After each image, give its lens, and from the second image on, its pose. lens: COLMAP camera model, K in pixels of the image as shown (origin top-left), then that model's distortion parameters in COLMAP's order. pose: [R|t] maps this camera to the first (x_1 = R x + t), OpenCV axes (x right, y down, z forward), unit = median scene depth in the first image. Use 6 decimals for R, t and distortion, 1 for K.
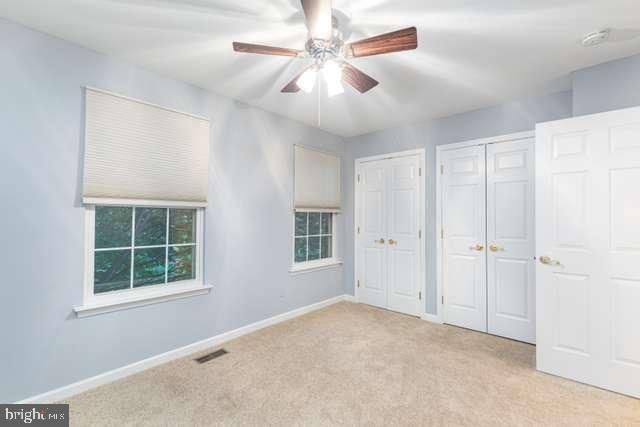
lens RADIAL K [[295.2, 0, 318.7], [0, 295.2, 216.2], [0, 0, 1]] dist [0.000352, -0.000126]
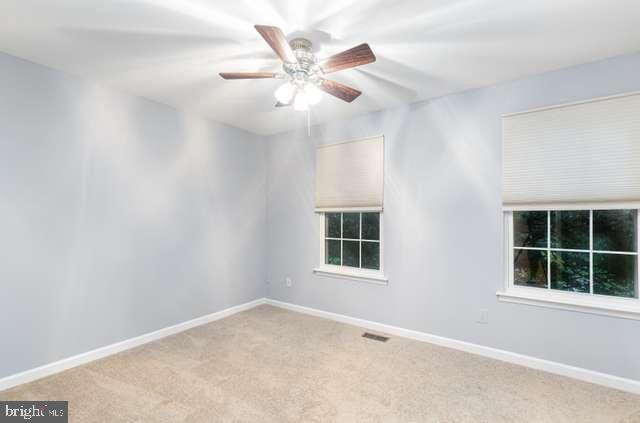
lens RADIAL K [[246.5, 0, 320.1], [0, 246.5, 218.4], [0, 0, 1]] dist [-0.000546, -0.000094]
pose [[0.171207, -0.002617, -0.985232, 0.556144], [0.002661, 0.999994, -0.002194, 0.001564], [0.985231, -0.002246, 0.171213, 0.607172]]
